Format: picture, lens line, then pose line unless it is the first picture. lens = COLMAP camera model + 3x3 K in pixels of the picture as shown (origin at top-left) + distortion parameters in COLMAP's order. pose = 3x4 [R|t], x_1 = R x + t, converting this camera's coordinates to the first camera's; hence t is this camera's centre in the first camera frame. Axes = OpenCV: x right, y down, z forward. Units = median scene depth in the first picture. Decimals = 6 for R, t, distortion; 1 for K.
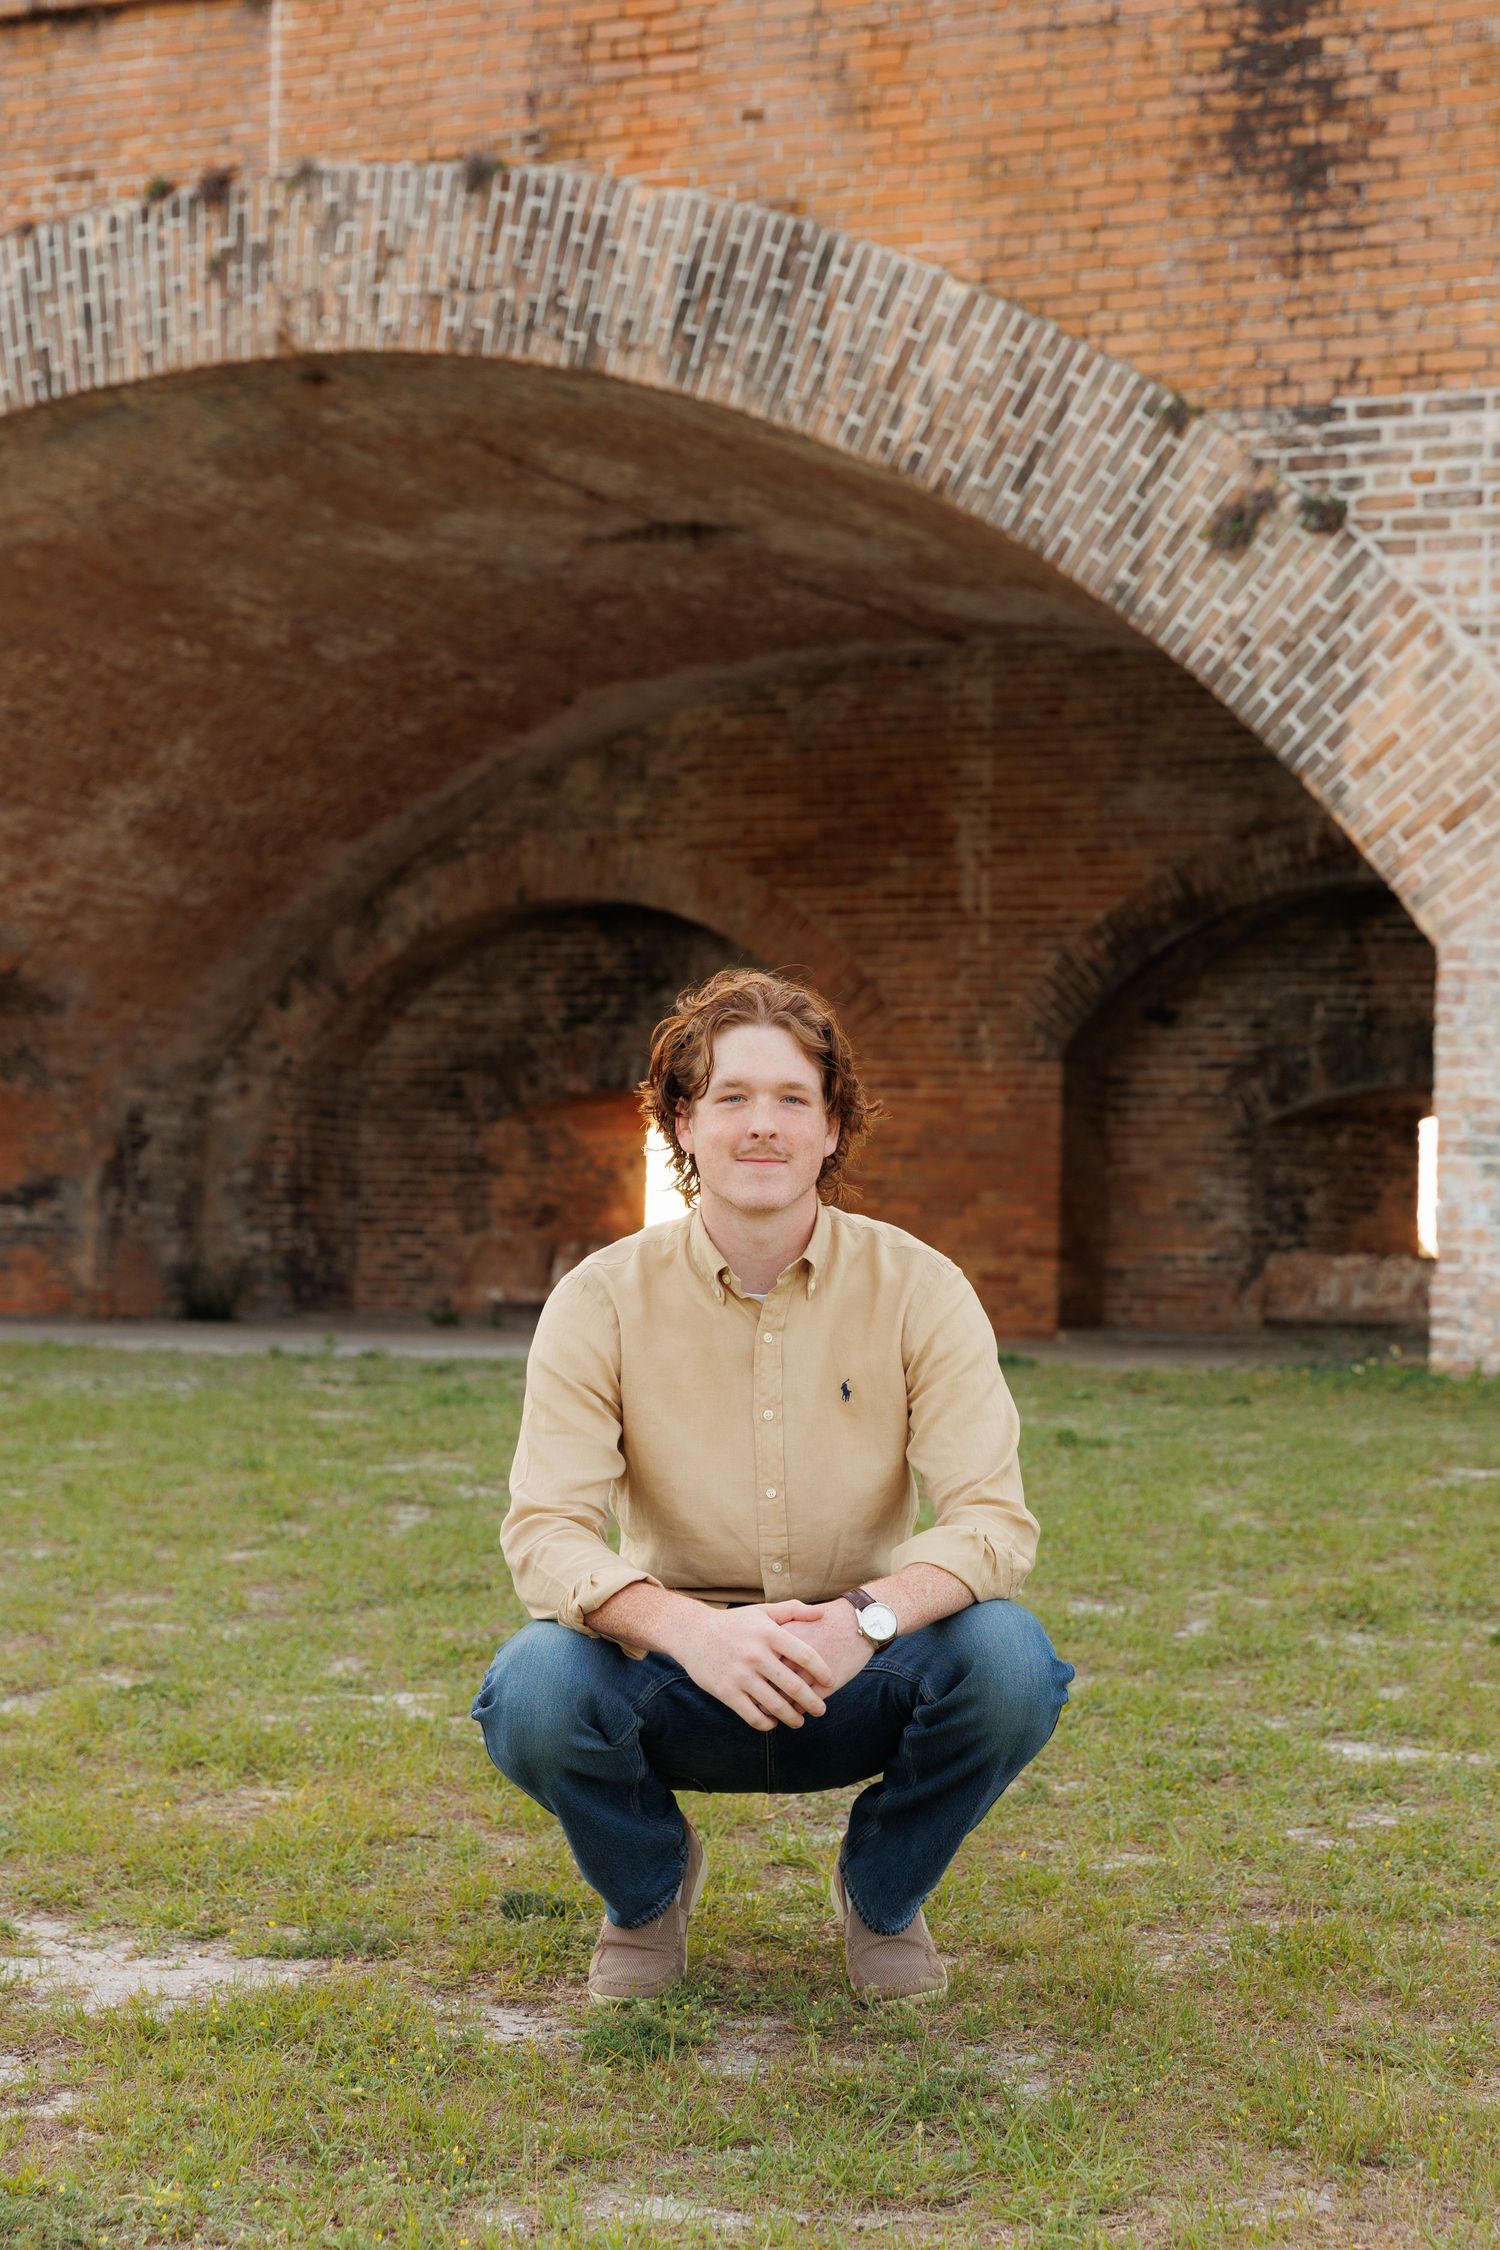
lens RADIAL K [[4537.6, 0, 761.1], [0, 4537.6, 1083.6], [0, 0, 1]] dist [-0.012994, 0.176647]
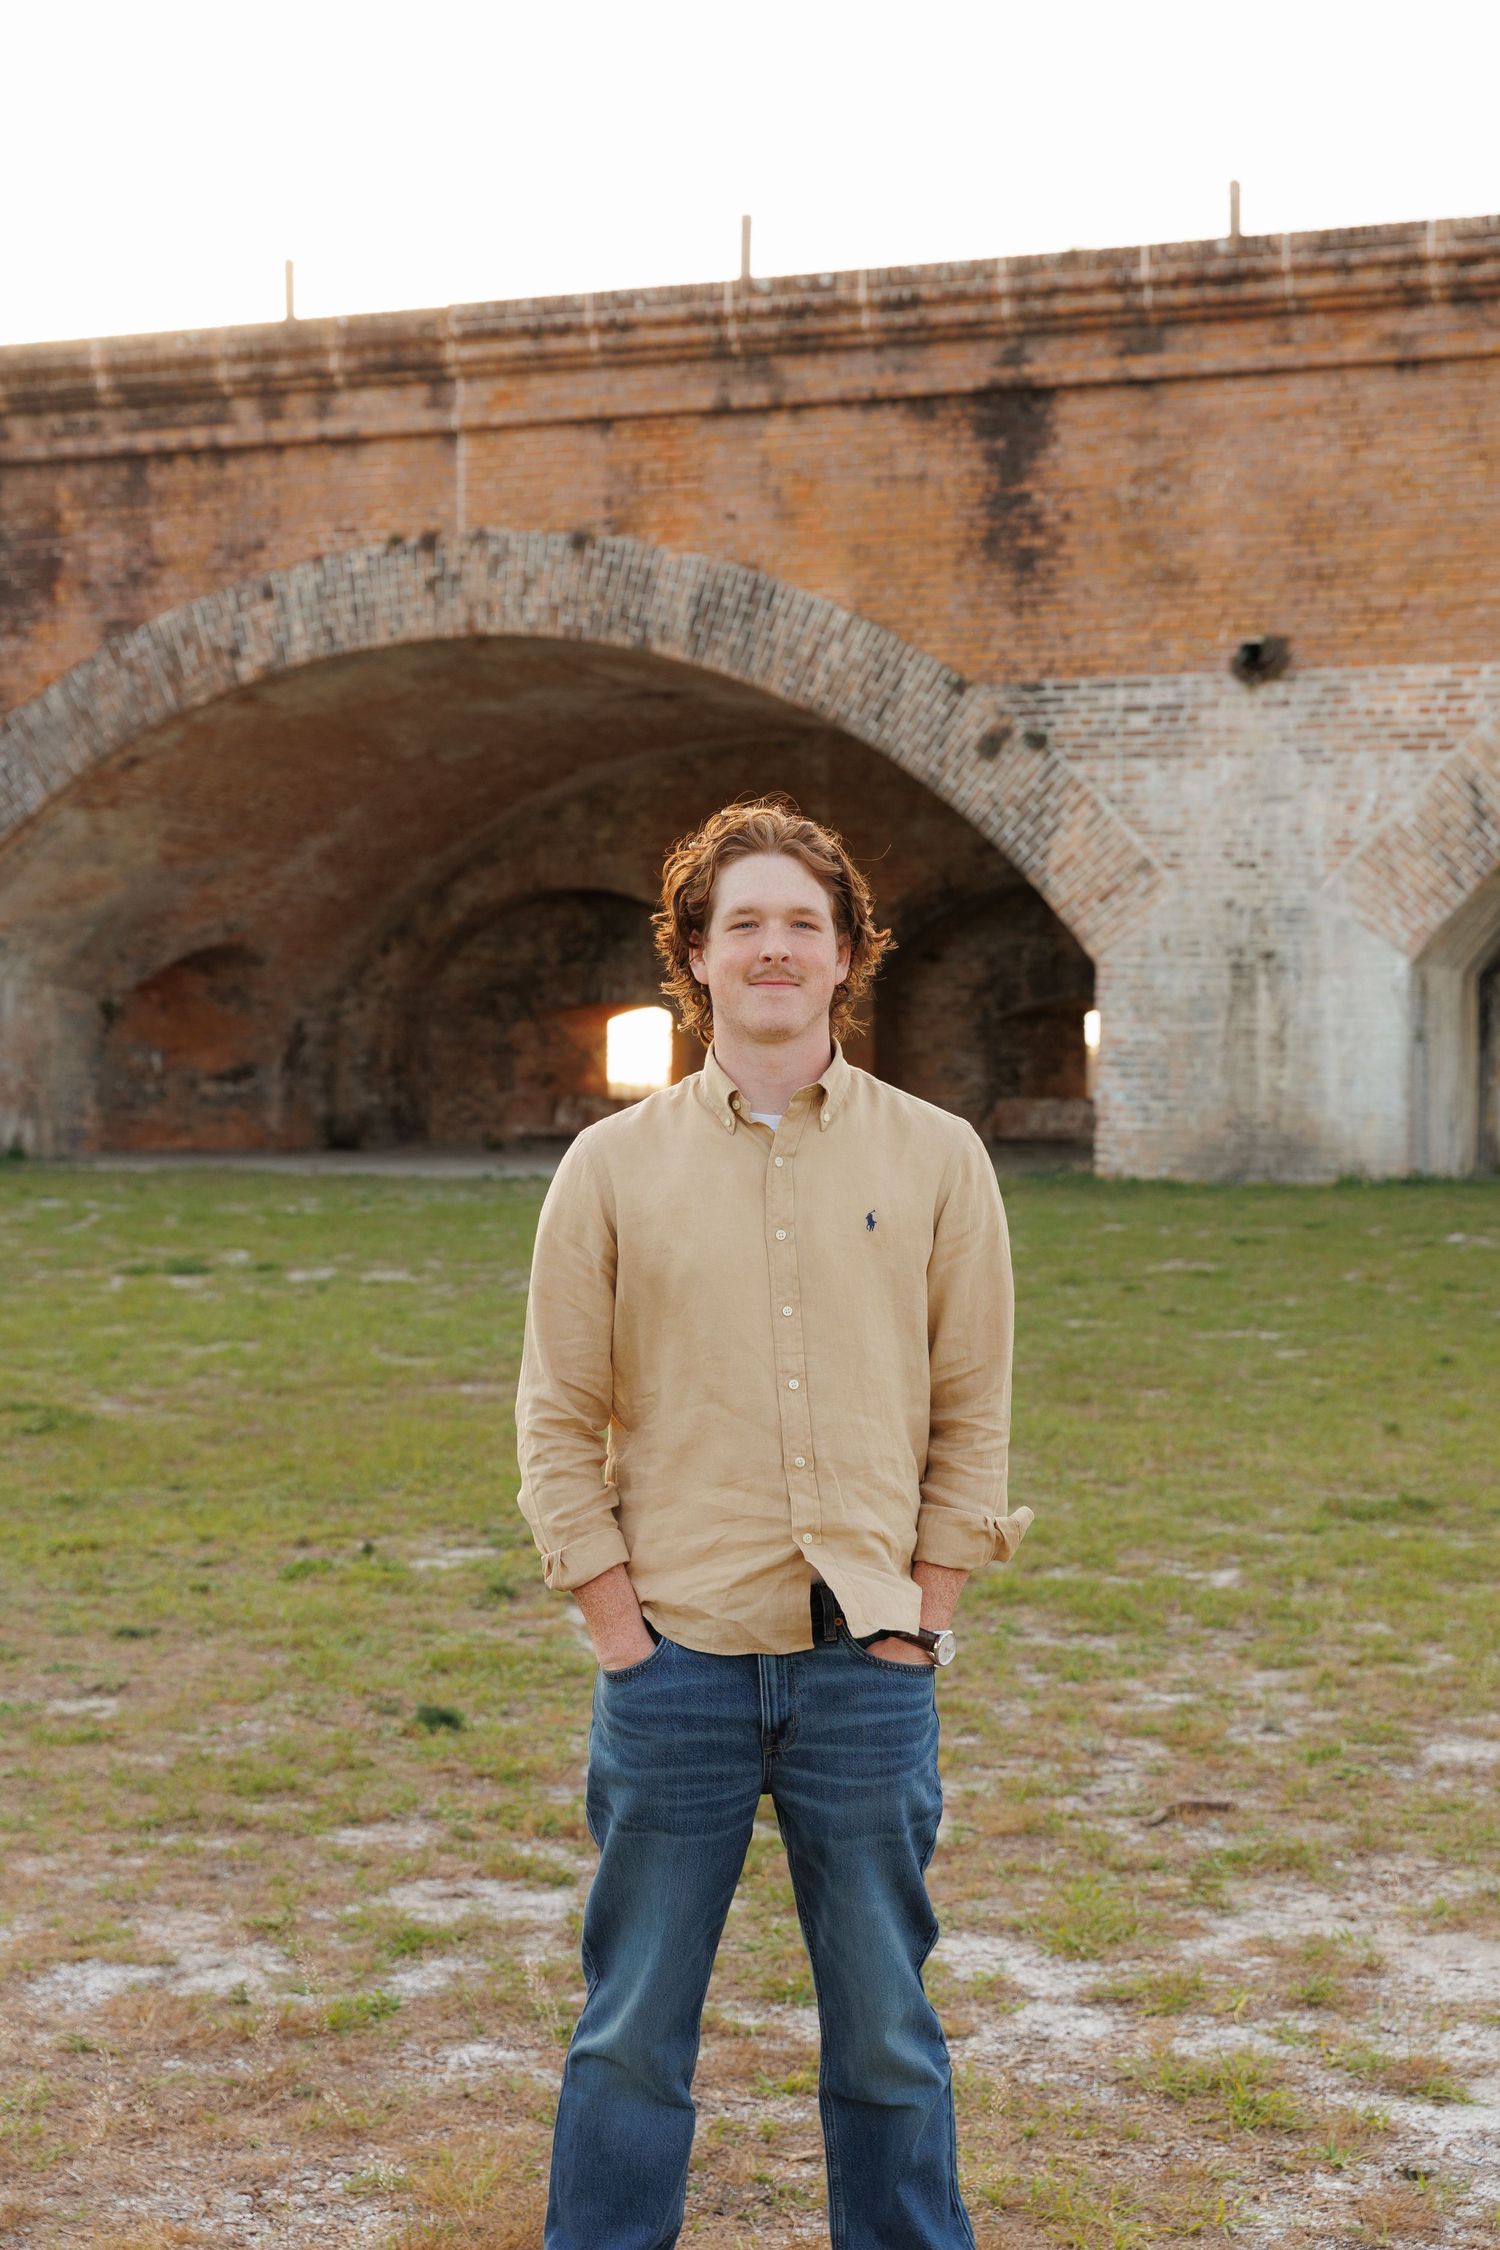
lens RADIAL K [[3935.6, 0, 793.3], [0, 3935.6, 1110.7], [0, 0, 1]] dist [-0.006549, 0.071299]
pose [[0.997289, -0.019575, 0.070931, -0.095655], [0.015754, 0.998415, 0.054033, -0.054417], [-0.071876, -0.052769, 0.996017, -0.636366]]
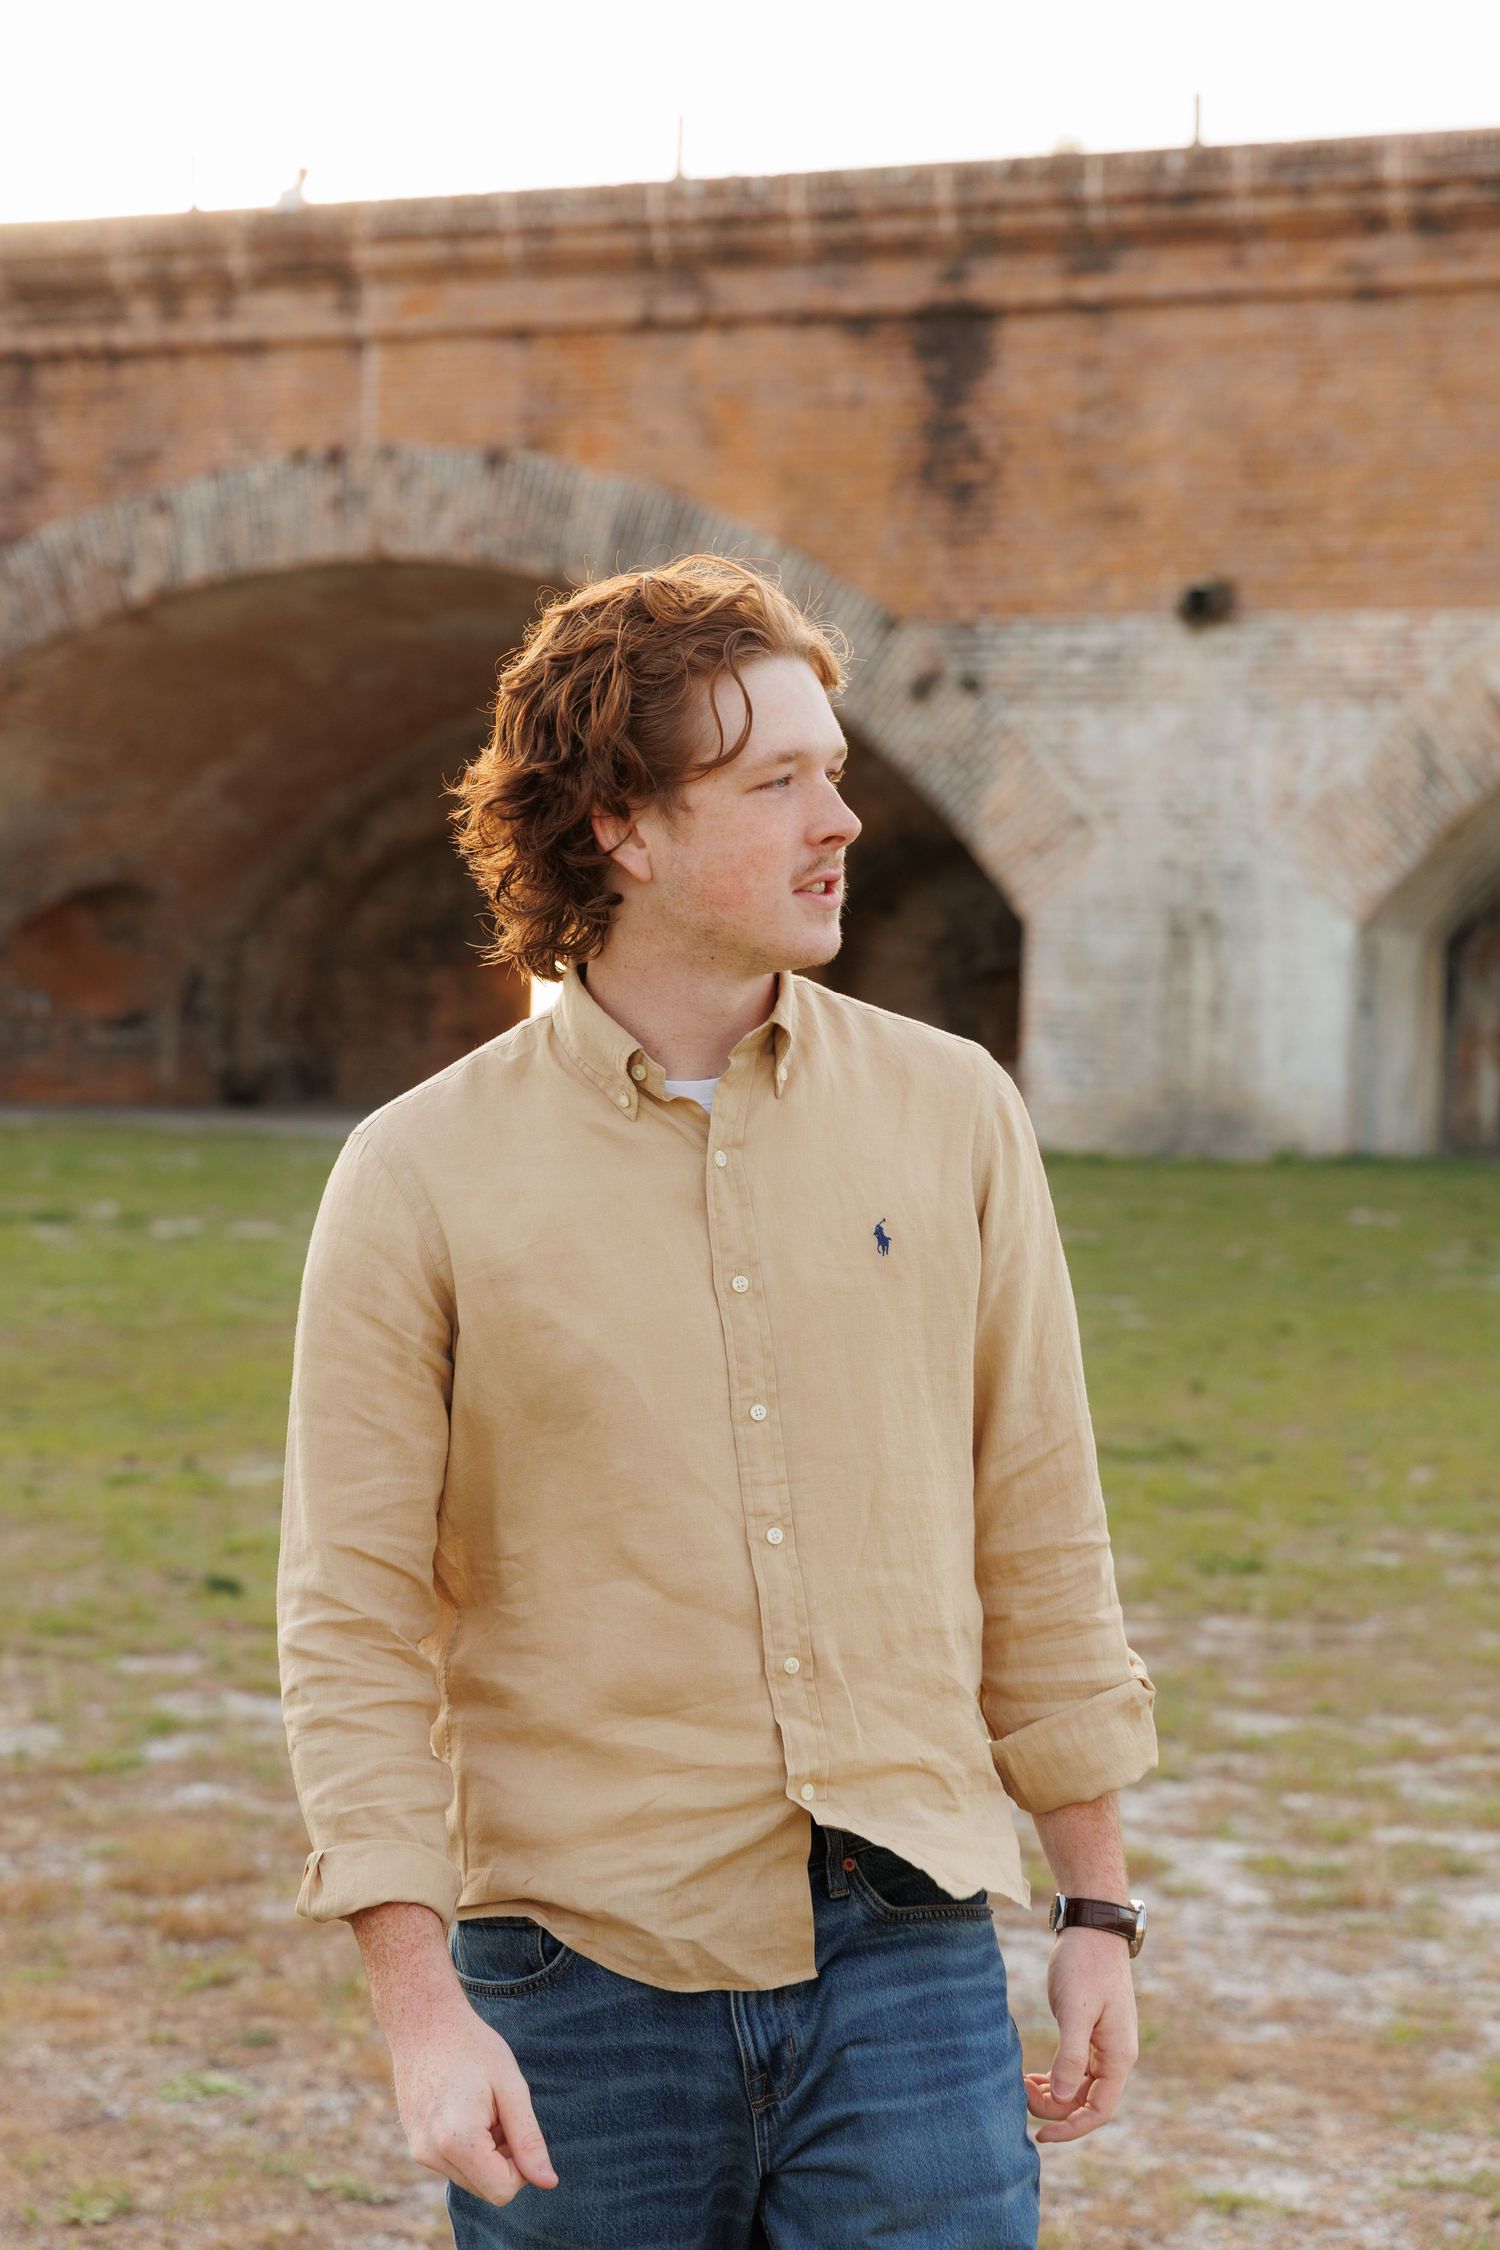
lens RADIAL K [[4726.7, 0, 761.3], [0, 4726.7, 1110.5], [0, 0, 1]] dist [0.014703, -0.049246]
pose [[0.998374, 0.000216, 0.057005, -0.064427], [-0.003676, 0.998155, 0.060600, -0.062927], [-0.056887, -0.060711, 0.996533, -0.845948]]
